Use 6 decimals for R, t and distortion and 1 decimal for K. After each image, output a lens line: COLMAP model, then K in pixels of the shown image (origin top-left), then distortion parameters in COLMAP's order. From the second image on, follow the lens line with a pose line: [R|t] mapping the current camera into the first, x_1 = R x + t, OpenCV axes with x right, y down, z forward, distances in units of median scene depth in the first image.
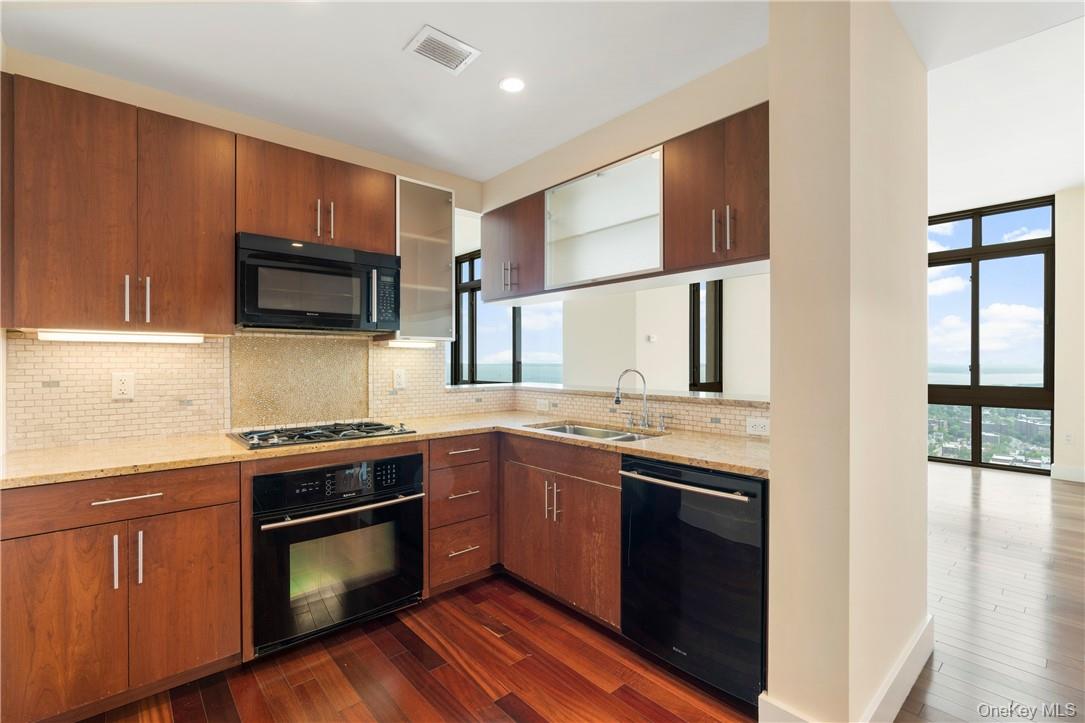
lens RADIAL K [[500.4, 0, 533.2], [0, 500.4, 358.3], [0, 0, 1]] dist [0.008969, 0.000705]
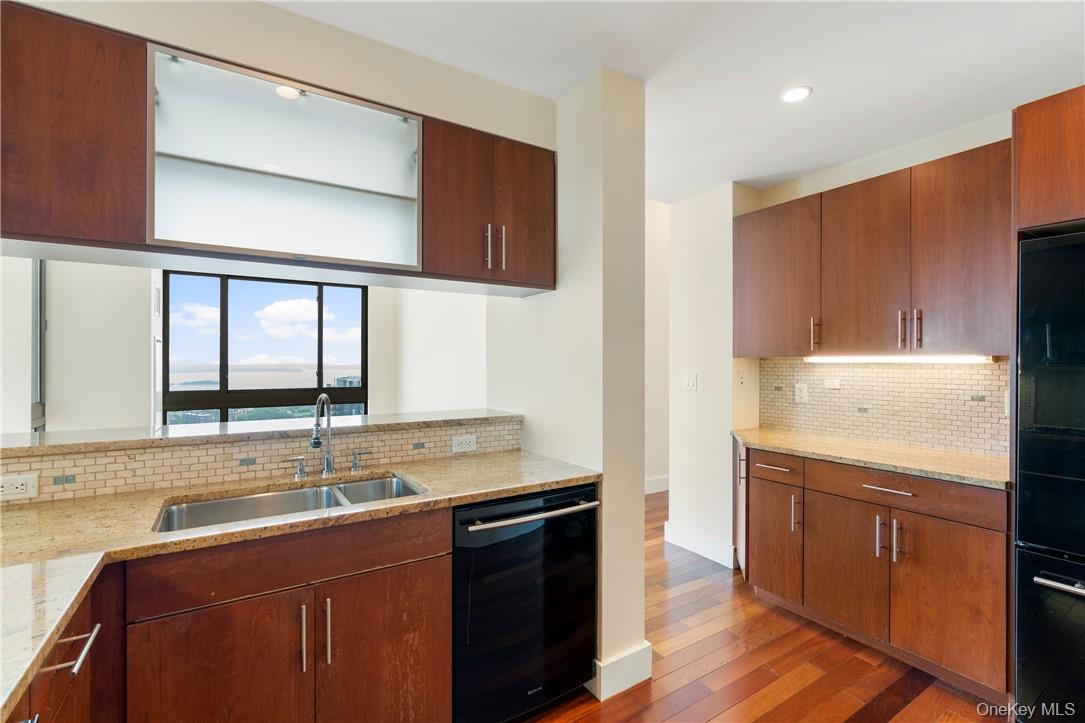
lens RADIAL K [[500.4, 0, 533.2], [0, 500.4, 360.8], [0, 0, 1]] dist [0.008969, 0.000705]
pose [[0.139570, 0.001961, 0.990210, -0.504056], [-0.008025, 0.999967, -0.000849, -0.030115], [-0.990180, -0.007828, 0.139581, 0.680864]]
